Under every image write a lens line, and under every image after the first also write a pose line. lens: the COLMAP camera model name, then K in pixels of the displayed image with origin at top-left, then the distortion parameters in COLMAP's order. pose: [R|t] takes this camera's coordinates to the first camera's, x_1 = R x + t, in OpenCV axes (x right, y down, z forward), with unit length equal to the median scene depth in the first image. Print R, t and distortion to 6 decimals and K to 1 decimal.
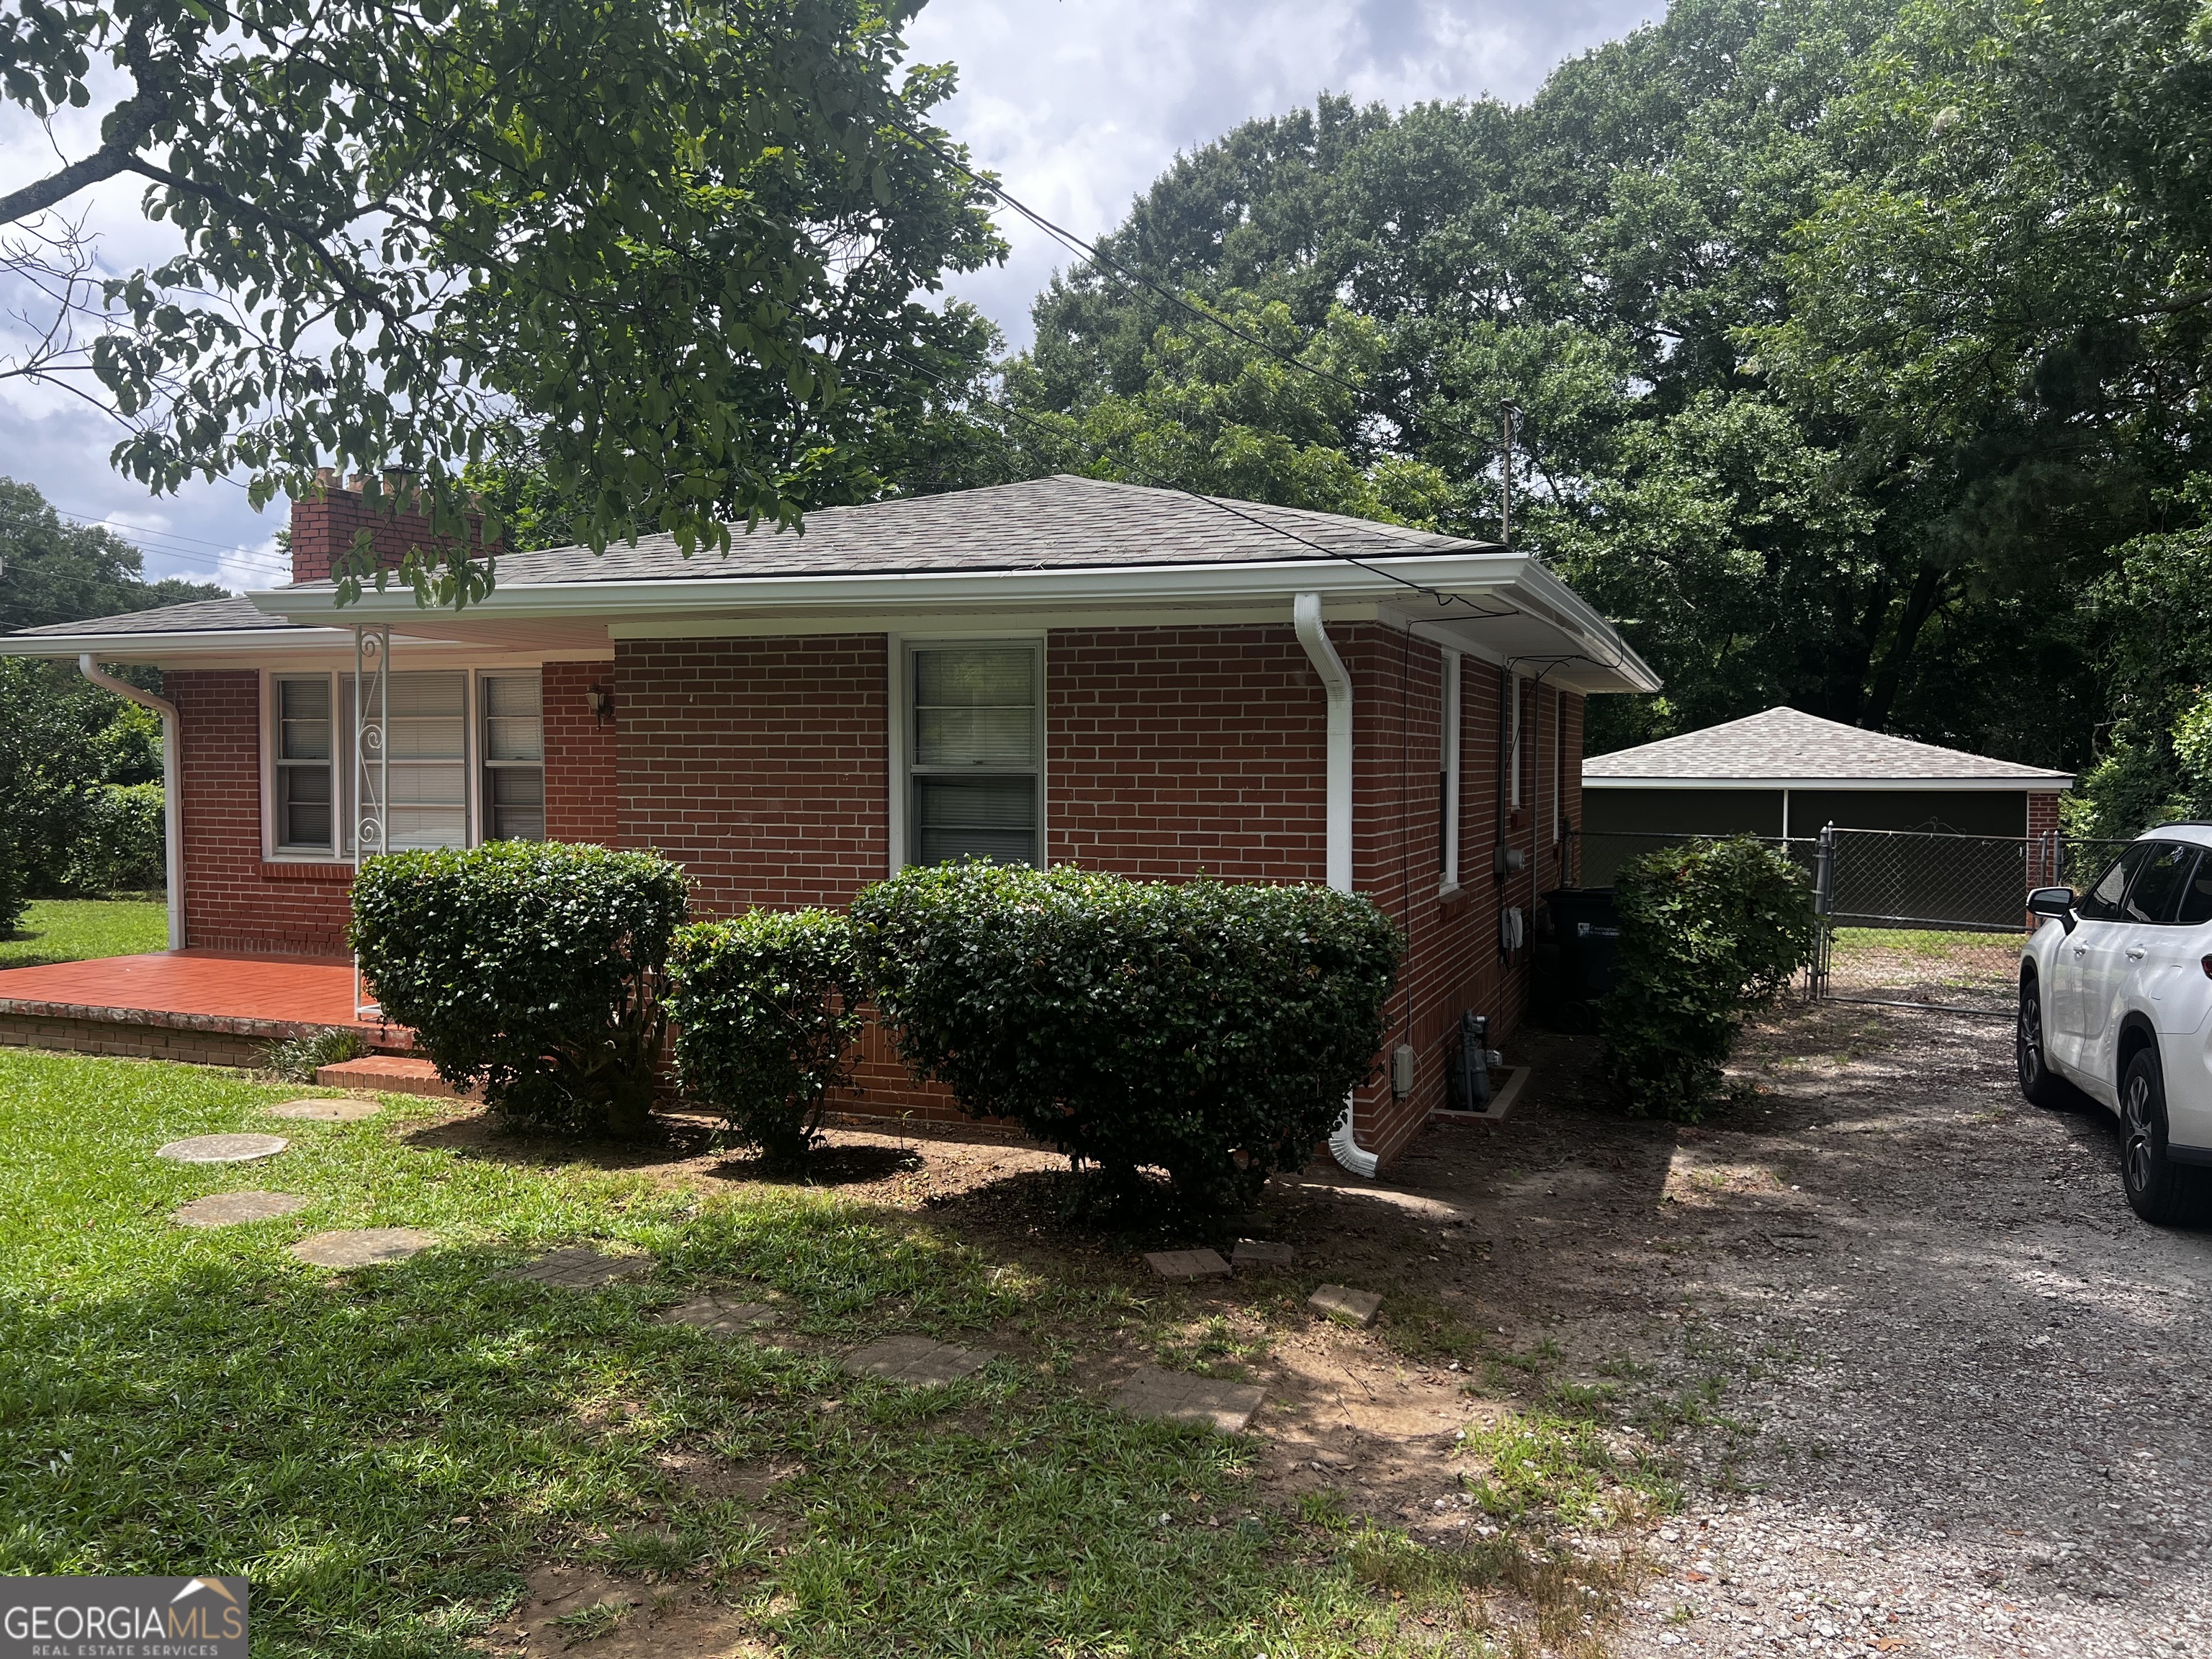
lens RADIAL K [[1712.0, 0, 1106.0], [0, 1712.0, 829.5], [0, 0, 1]] dist [-0.006191, -0.003951]
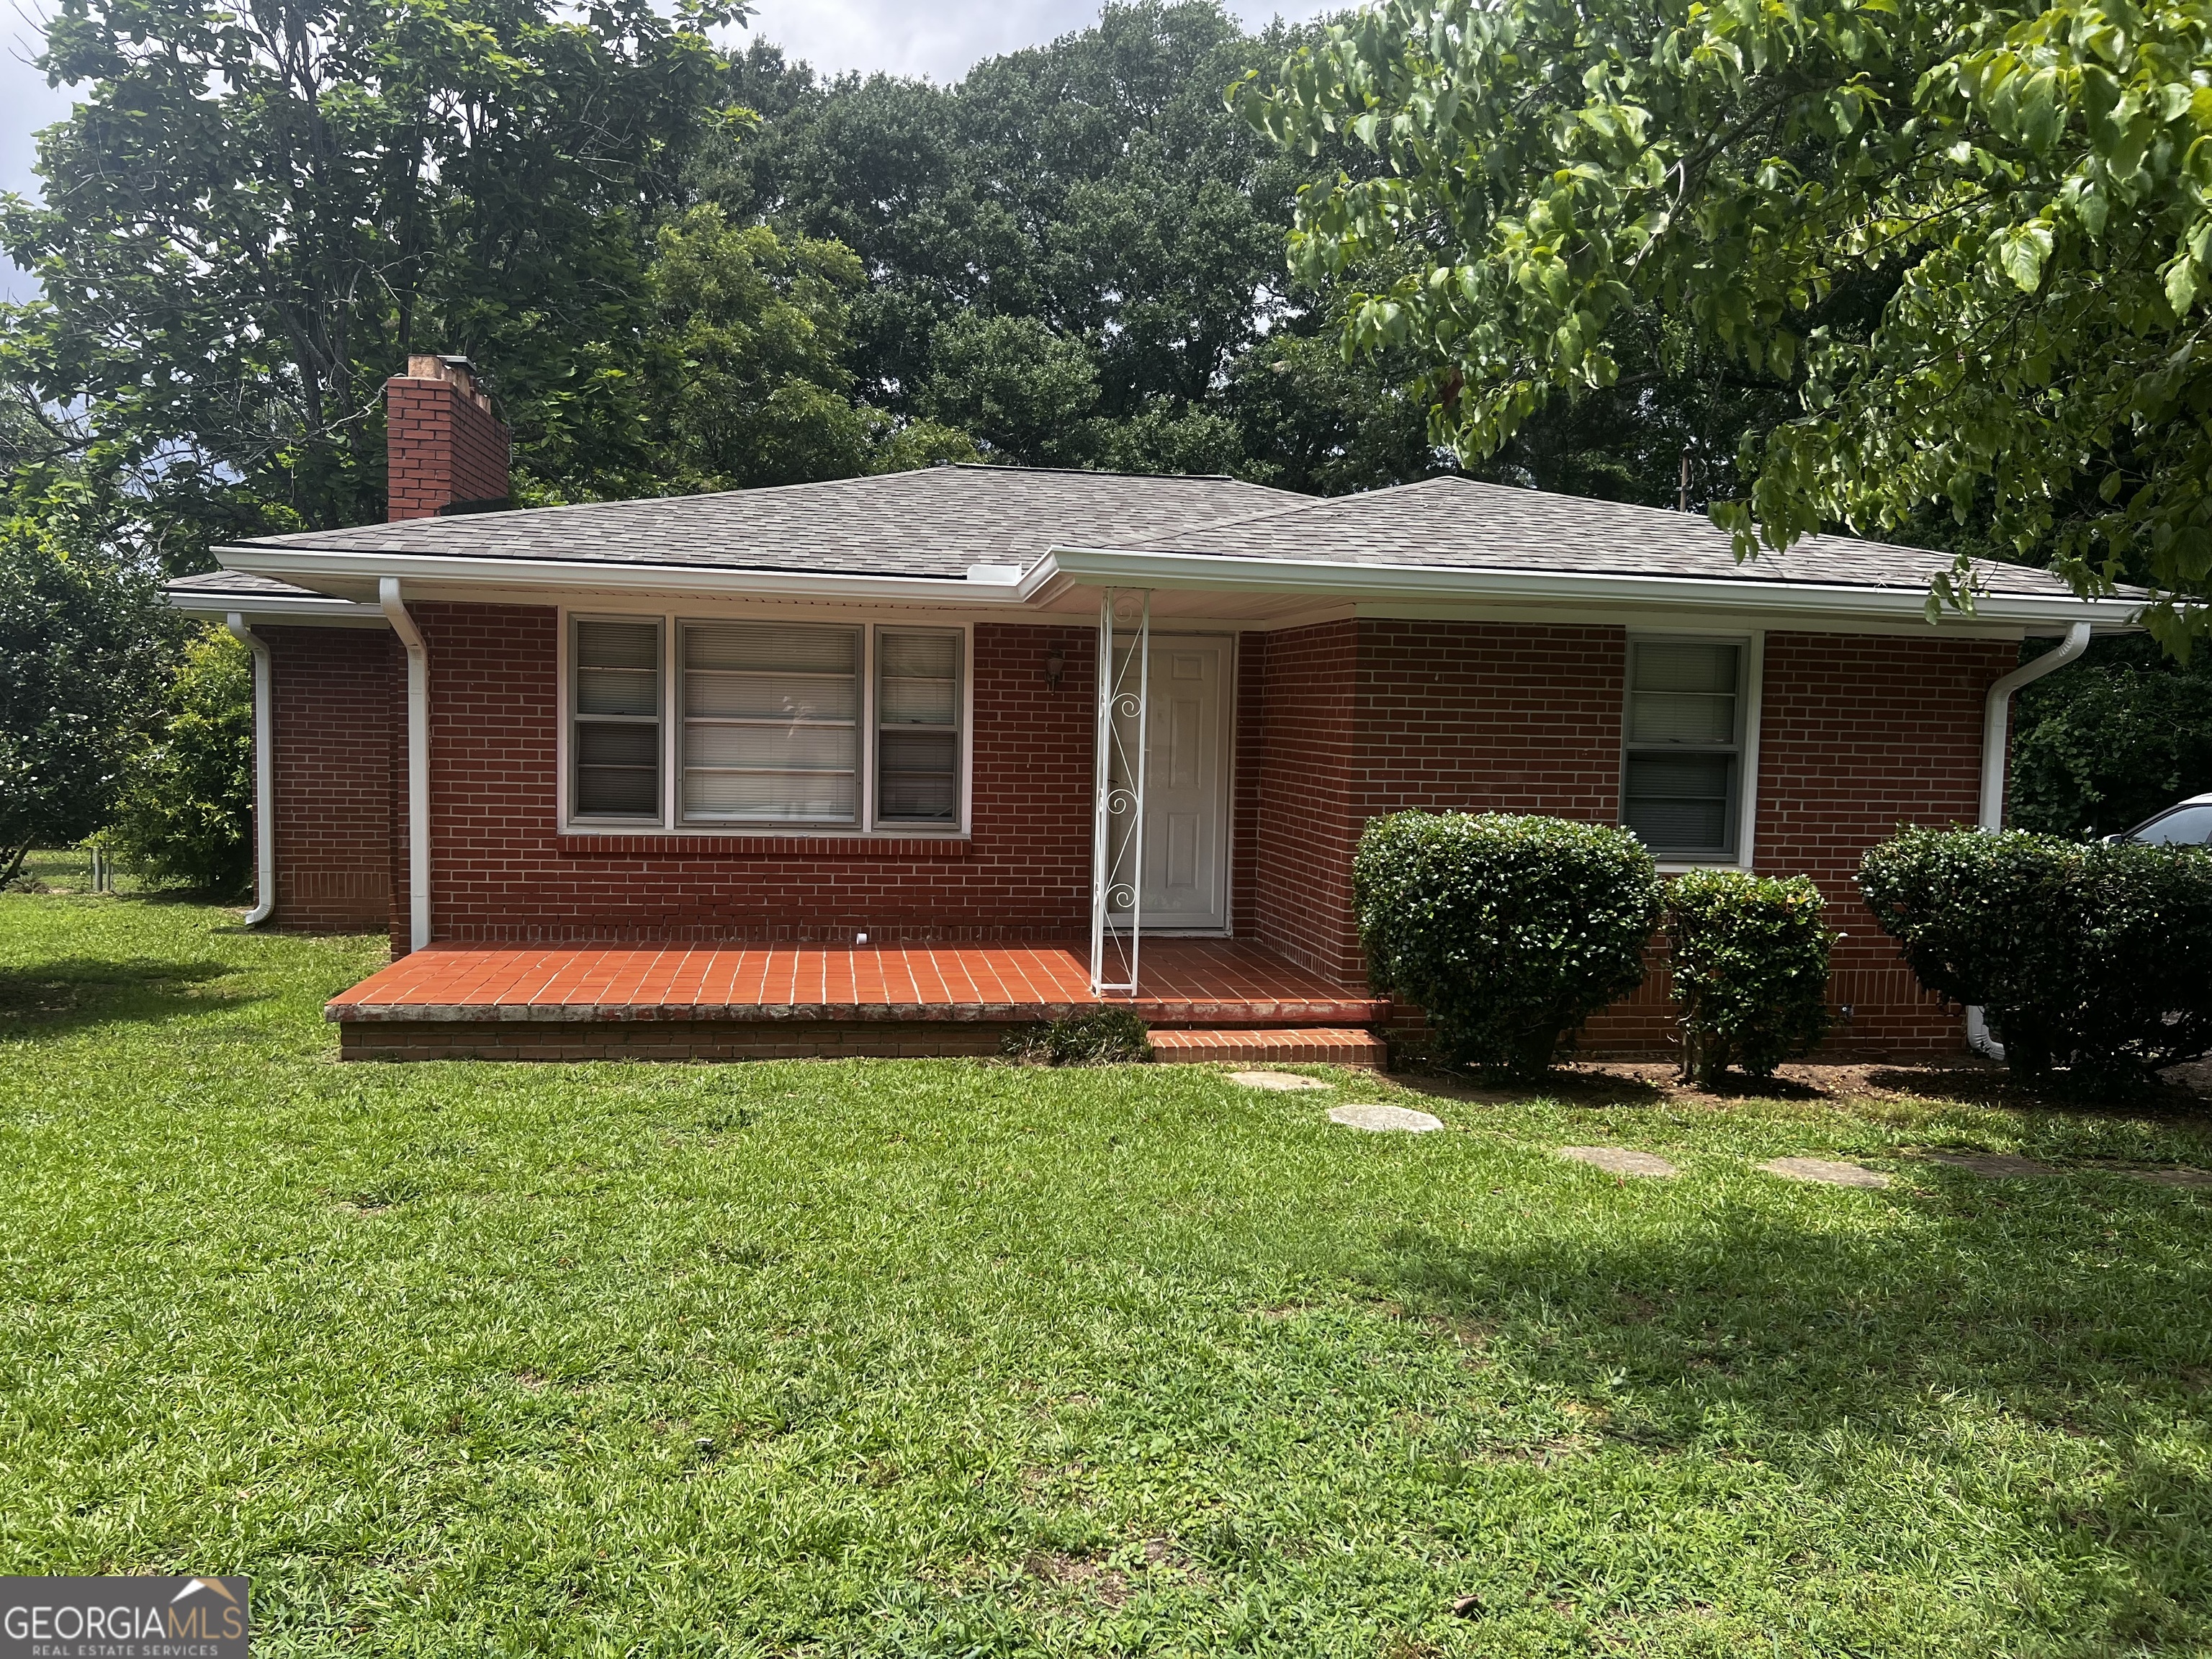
lens RADIAL K [[1675.0, 0, 1106.0], [0, 1675.0, 829.5], [0, 0, 1]] dist [0.061782, -0.001909]
pose [[0.857225, -0.014745, 0.514731, -0.700801], [0.000176, 0.999598, 0.028342, -0.007498], [-0.514942, -0.024205, 0.856883, 0.142149]]
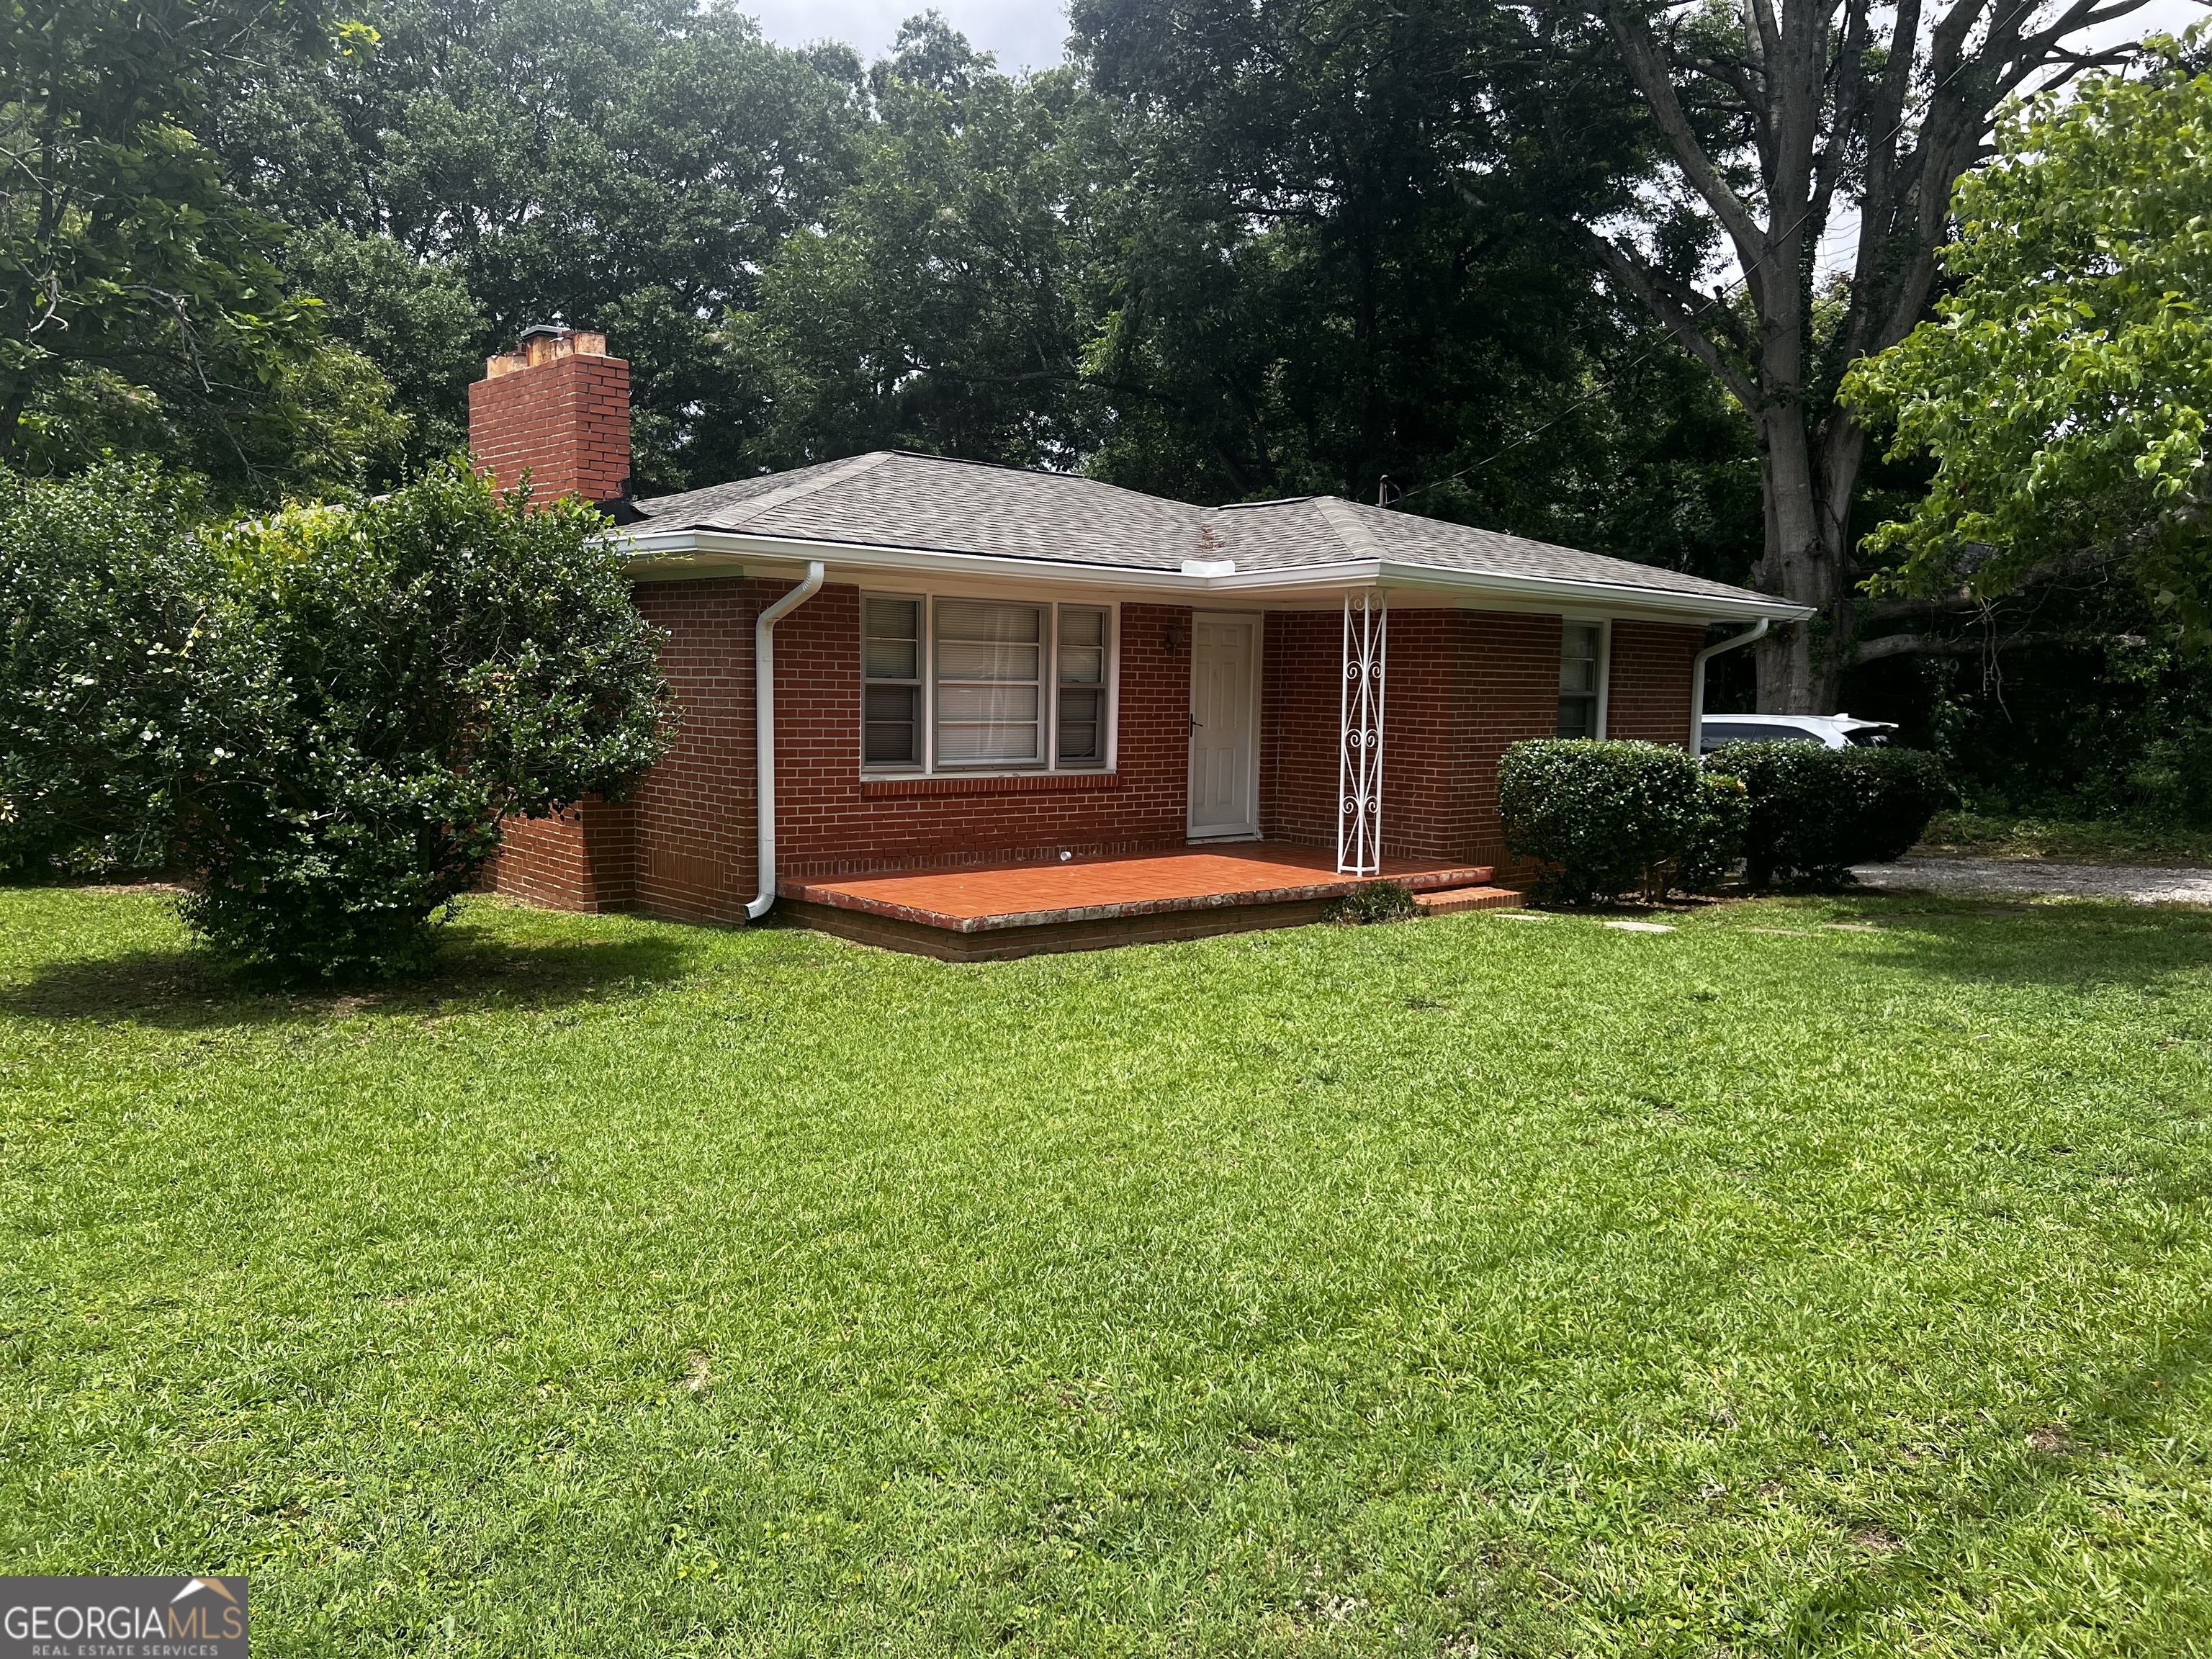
lens RADIAL K [[1675.0, 0, 1106.0], [0, 1675.0, 829.5], [0, 0, 1]] dist [0.061782, -0.001909]
pose [[0.451303, -0.072625, 0.889411, -1.311273], [0.021102, 0.997273, 0.070725, -0.019362], [-0.892121, -0.013150, 0.451605, 0.439048]]
